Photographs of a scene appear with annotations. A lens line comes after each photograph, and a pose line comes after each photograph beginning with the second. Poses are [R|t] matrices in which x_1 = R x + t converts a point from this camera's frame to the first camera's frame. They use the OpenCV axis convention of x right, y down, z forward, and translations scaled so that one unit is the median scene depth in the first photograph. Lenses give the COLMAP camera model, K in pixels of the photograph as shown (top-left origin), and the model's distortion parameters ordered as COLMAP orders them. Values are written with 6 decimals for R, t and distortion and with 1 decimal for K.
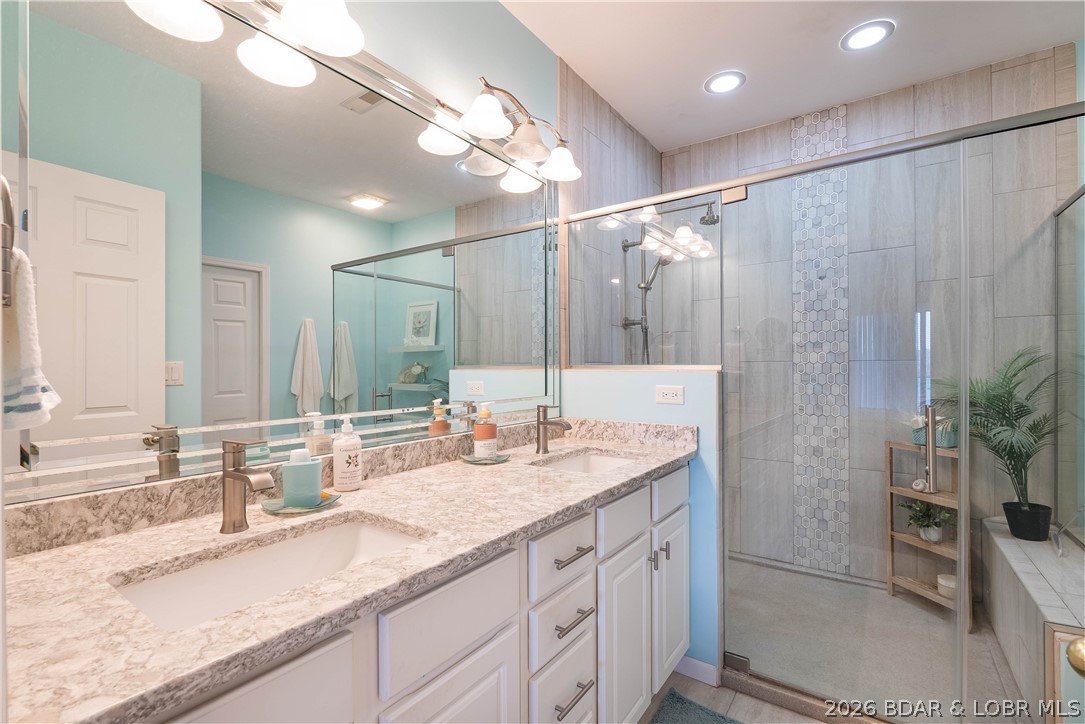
lens RADIAL K [[485.8, 0, 540.0], [0, 485.8, 368.4], [0, 0, 1]] dist [-0.008777, 0.001960]
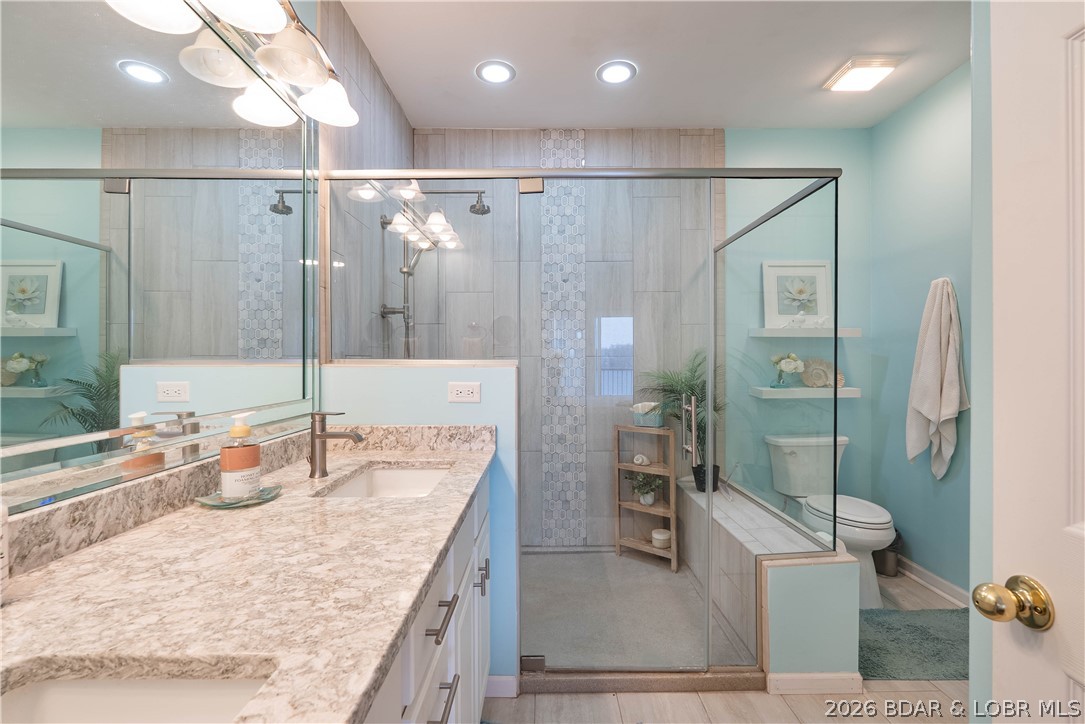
lens RADIAL K [[485.8, 0, 544.4], [0, 485.8, 362.0], [0, 0, 1]] dist [-0.008777, 0.001960]
pose [[0.812771, 0.001644, 0.582581, -0.111342], [-0.000815, 0.999998, -0.001686, -0.000700], [-0.582582, 0.000896, 0.812771, 0.144397]]
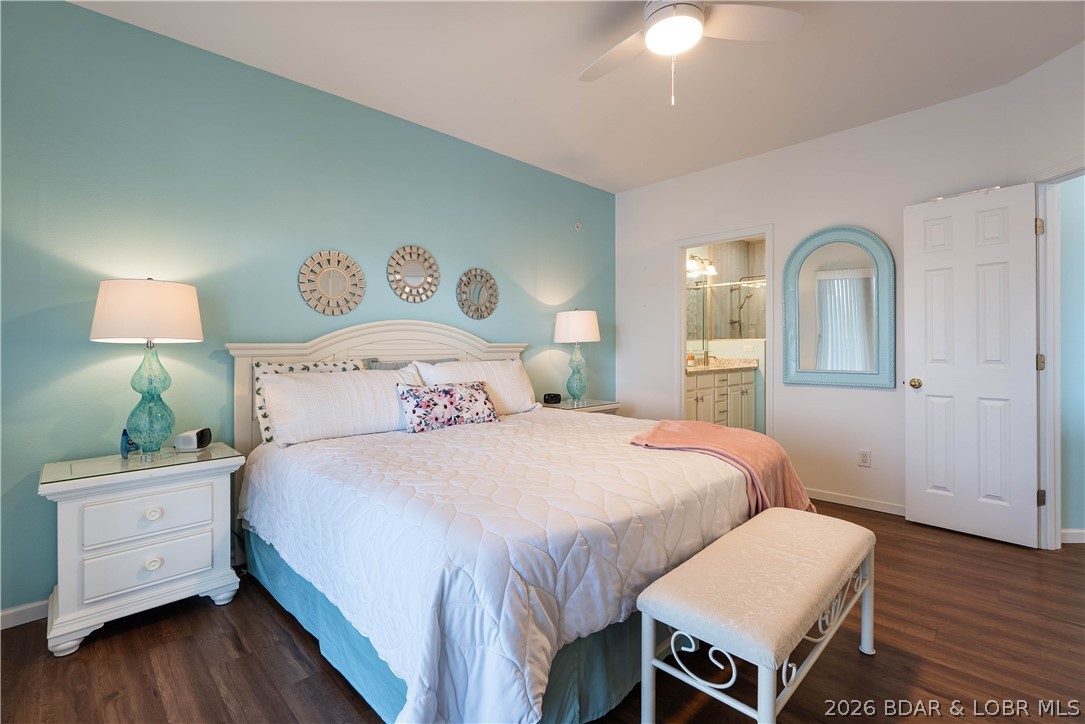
lens RADIAL K [[485.8, 0, 538.3], [0, 485.8, 352.8], [0, 0, 1]] dist [-0.008777, 0.001960]
pose [[0.983886, 0.001799, -0.178787, -0.384952], [0.000451, 0.999921, 0.012542, 0.034006], [0.178795, -0.012421, 0.983808, -1.764834]]
